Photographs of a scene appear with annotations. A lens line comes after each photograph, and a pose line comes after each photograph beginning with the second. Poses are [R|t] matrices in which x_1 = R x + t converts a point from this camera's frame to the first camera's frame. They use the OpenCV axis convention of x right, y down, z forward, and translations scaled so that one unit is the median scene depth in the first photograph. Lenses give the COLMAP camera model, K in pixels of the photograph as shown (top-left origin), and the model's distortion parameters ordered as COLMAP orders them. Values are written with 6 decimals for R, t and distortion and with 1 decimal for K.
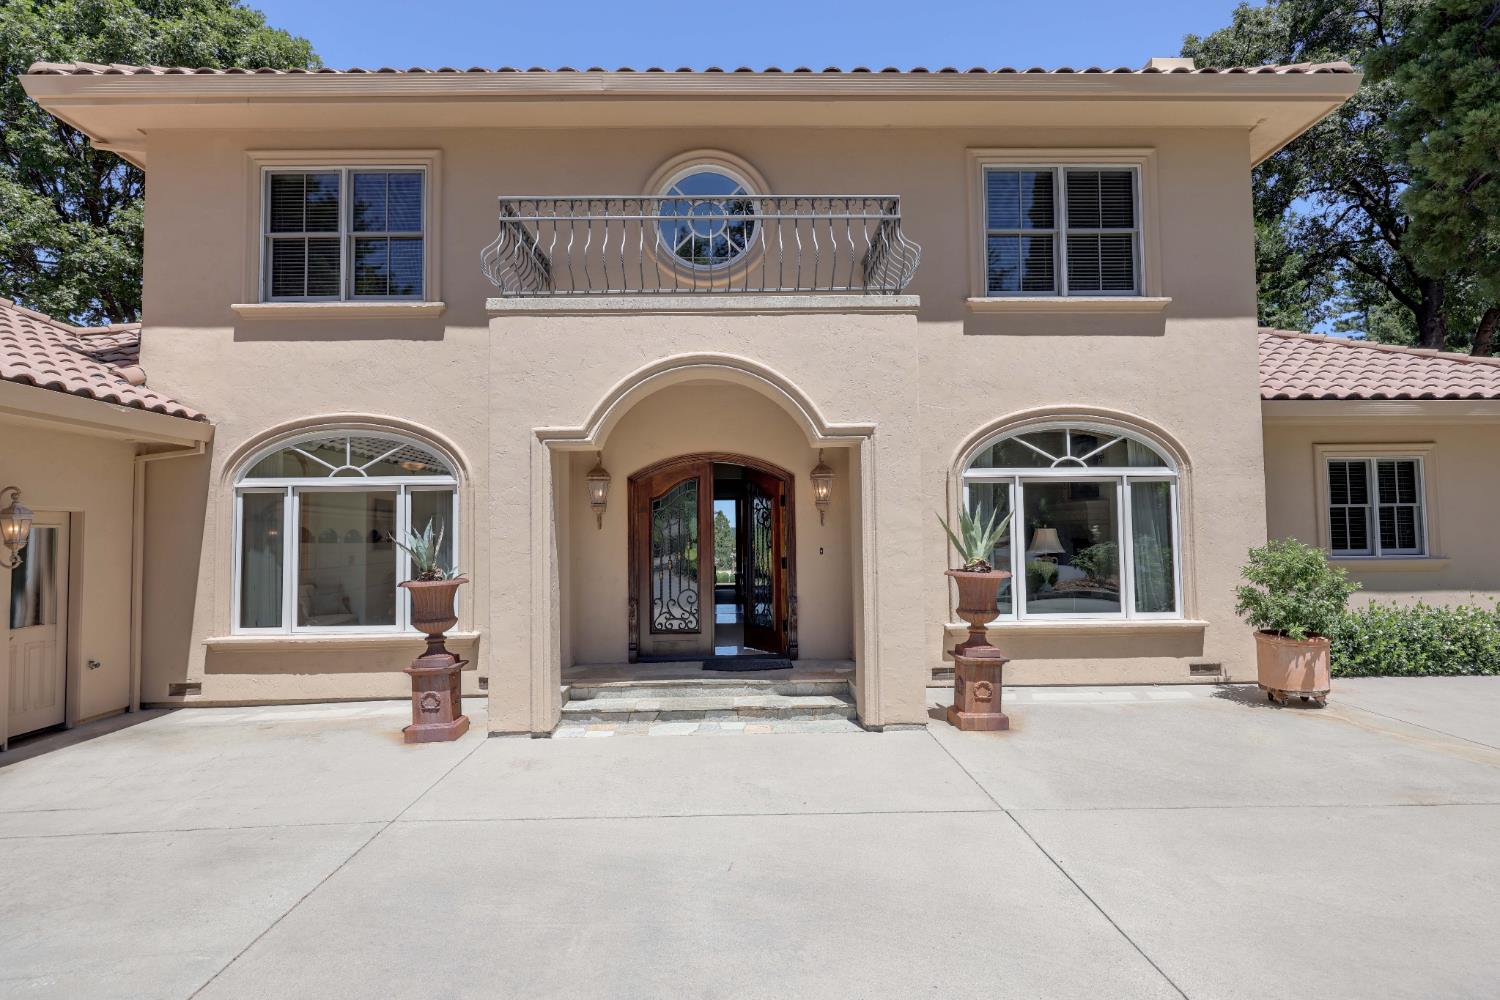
lens RADIAL K [[771.7, 0, 750.0], [0, 771.7, 500.0], [0, 0, 1]] dist [0.000771, 0.000024]
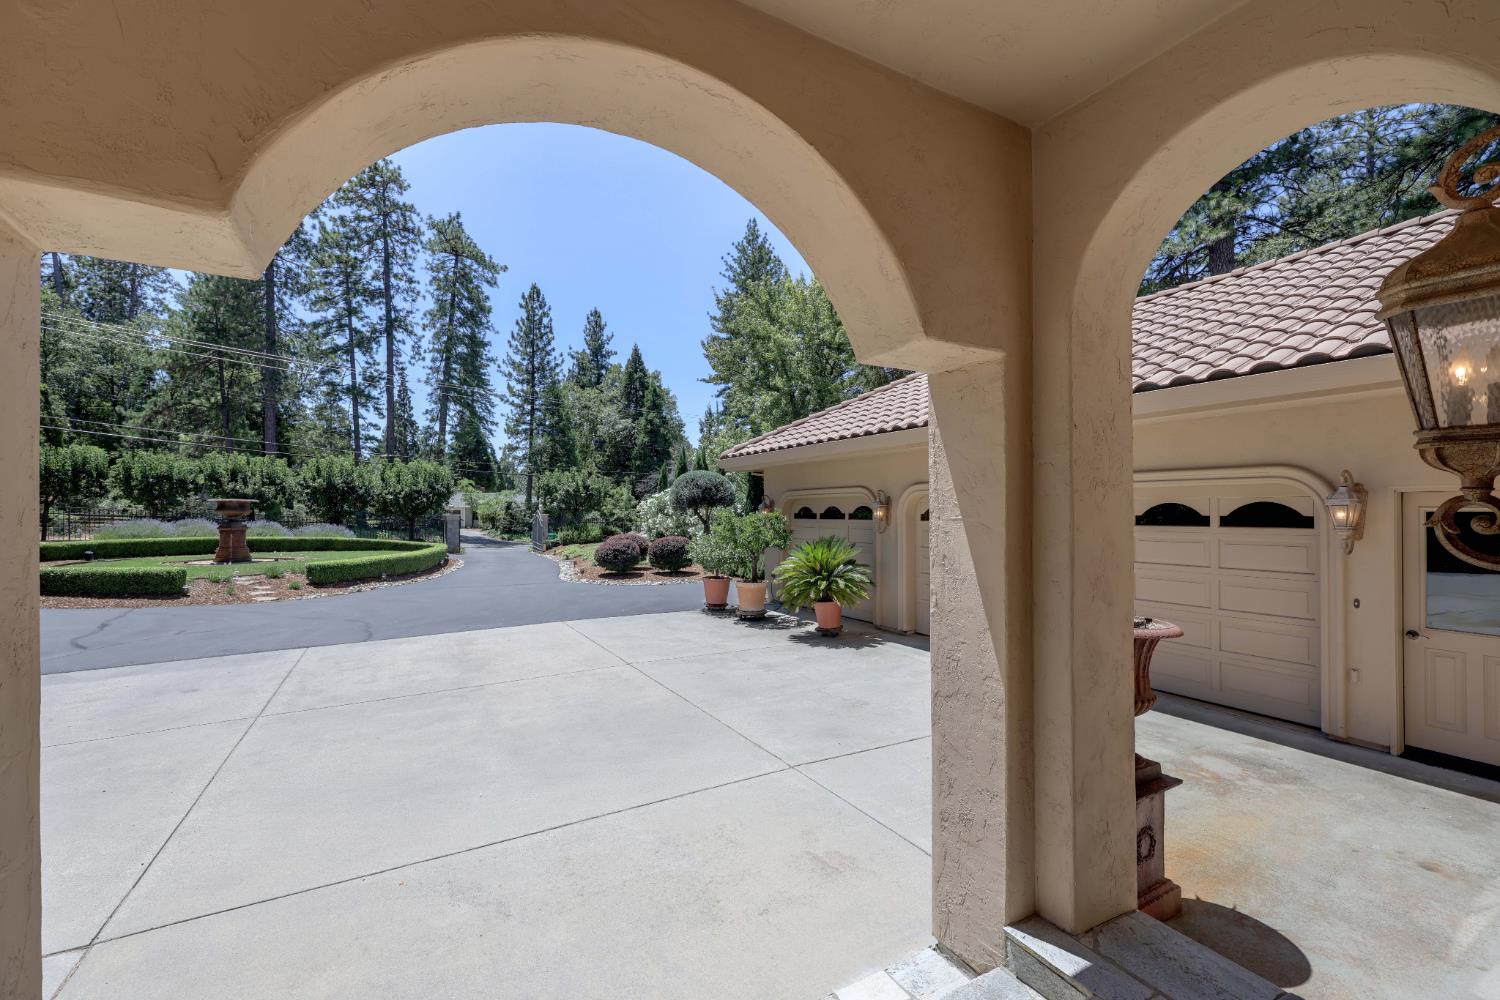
lens RADIAL K [[599.4, 0, 750.0], [0, 599.4, 500.0], [0, 0, 1]] dist [-0.006558, 0.000031]
pose [[-0.875538, 0.016970, -0.482851, 0.054588], [0.041870, 0.998288, -0.040836, 0.030137], [0.481331, -0.055970, -0.874750, 2.049648]]
